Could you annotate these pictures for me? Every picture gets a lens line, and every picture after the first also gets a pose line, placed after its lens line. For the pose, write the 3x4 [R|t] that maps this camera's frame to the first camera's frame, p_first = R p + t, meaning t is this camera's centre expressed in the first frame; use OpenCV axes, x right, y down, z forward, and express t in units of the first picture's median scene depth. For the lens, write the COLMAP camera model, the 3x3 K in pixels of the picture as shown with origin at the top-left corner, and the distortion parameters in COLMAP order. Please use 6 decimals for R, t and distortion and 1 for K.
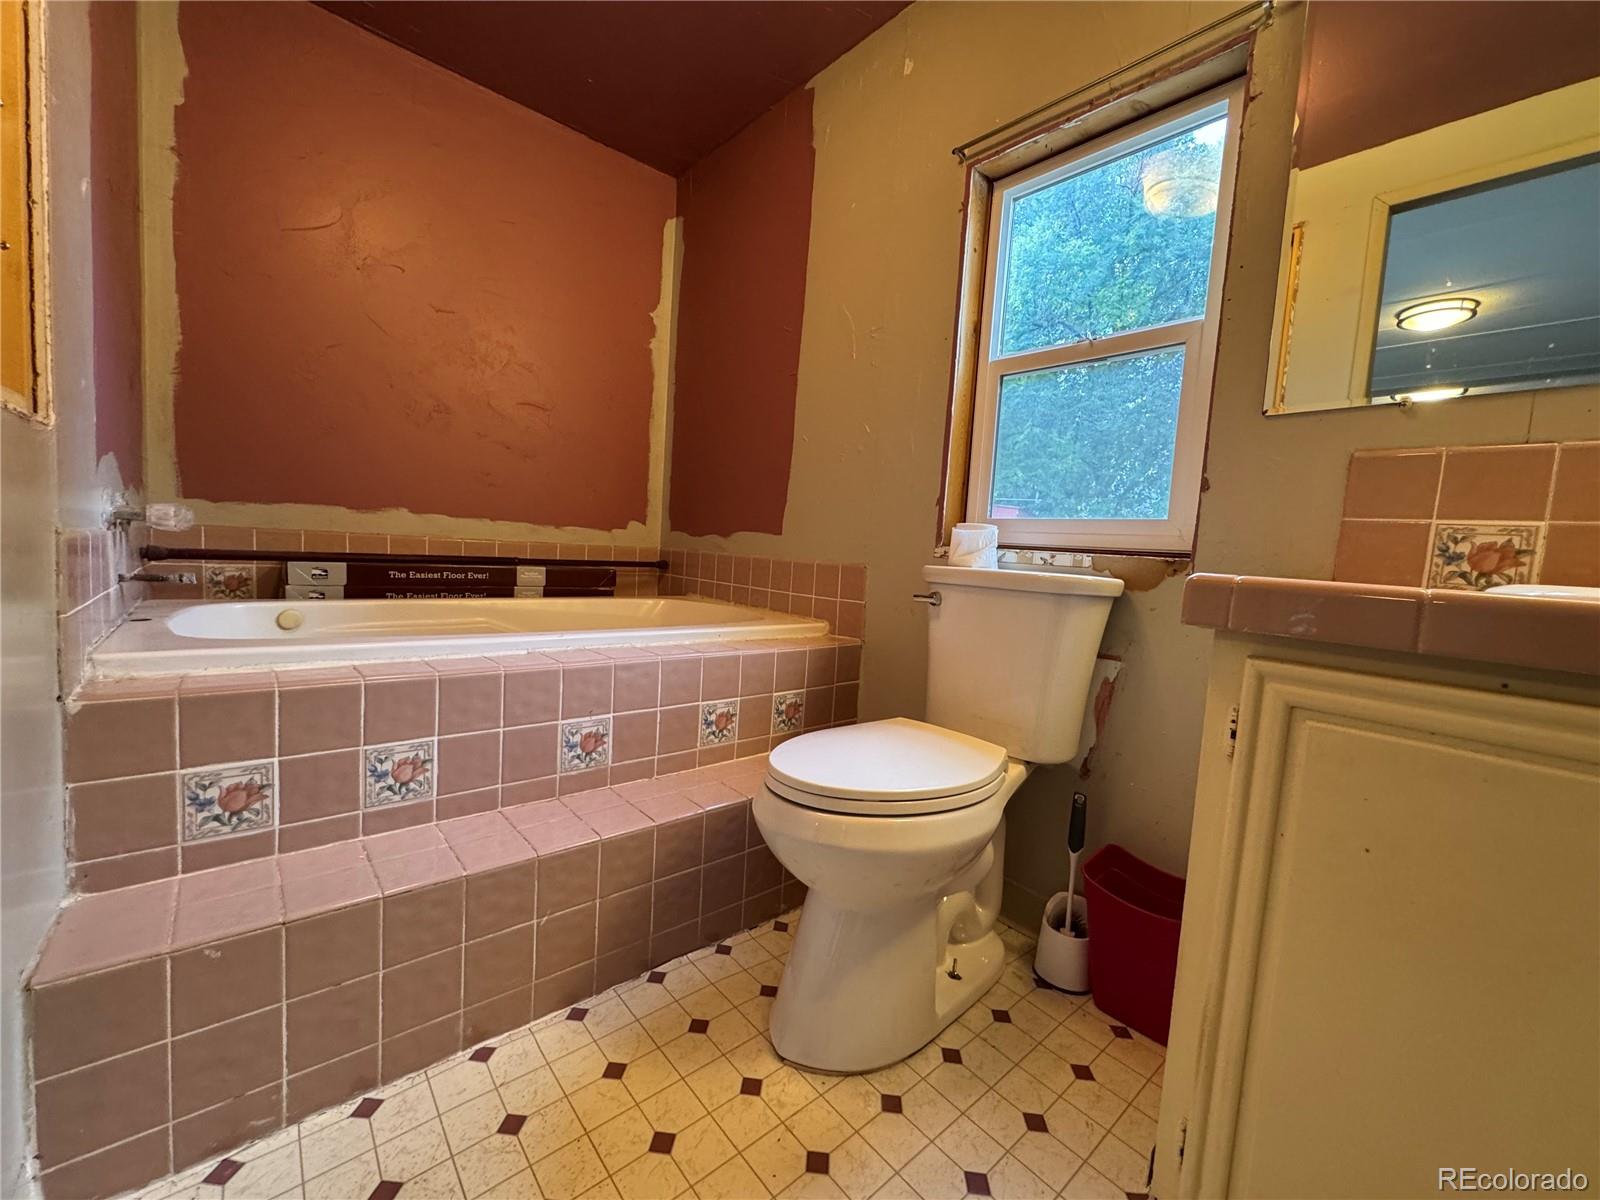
lens RADIAL K [[636.7, 0, 799.7], [0, 636.7, 600.9], [0, 0, 1]] dist [-0.003273, 0.000096]
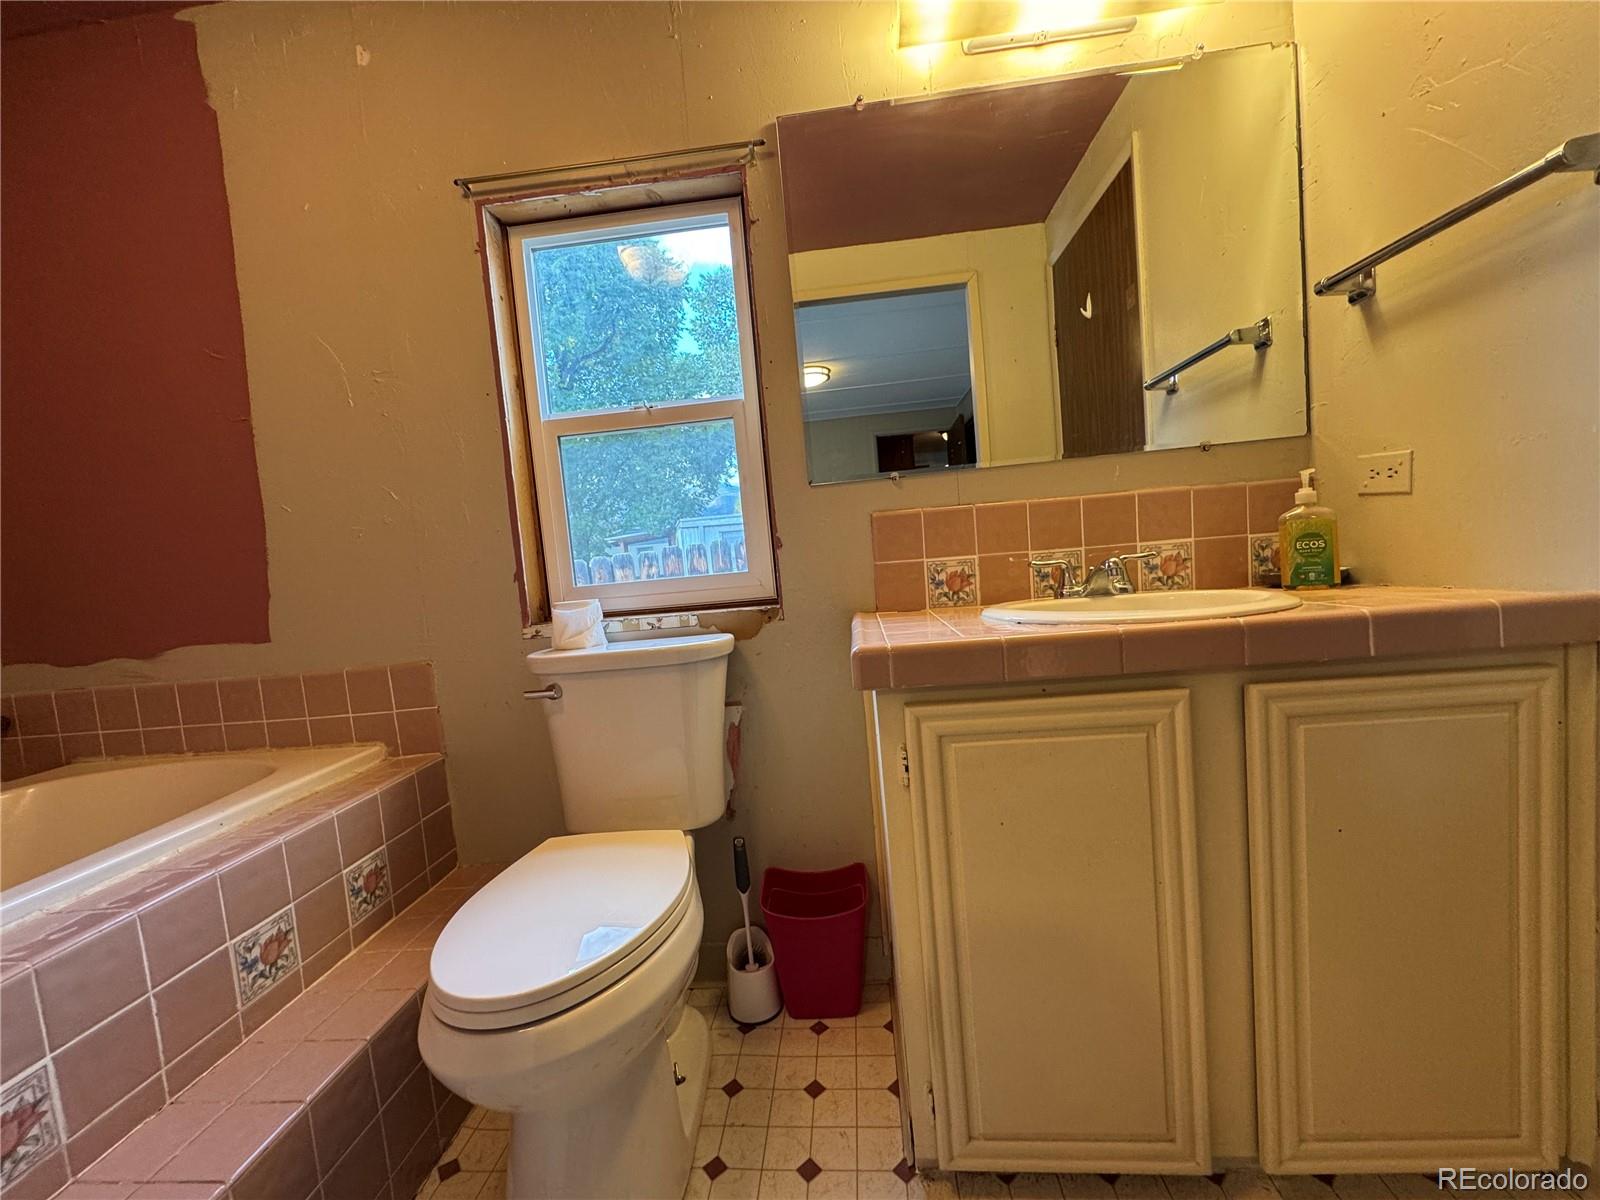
lens RADIAL K [[636.7, 0, 798.1], [0, 636.7, 600.6], [0, 0, 1]] dist [-0.003273, 0.000096]
pose [[0.706717, -0.175133, 0.685477, -0.125586], [0.189511, 0.980332, 0.055082, -0.105604], [-0.681642, 0.090978, 0.726007, 0.101740]]
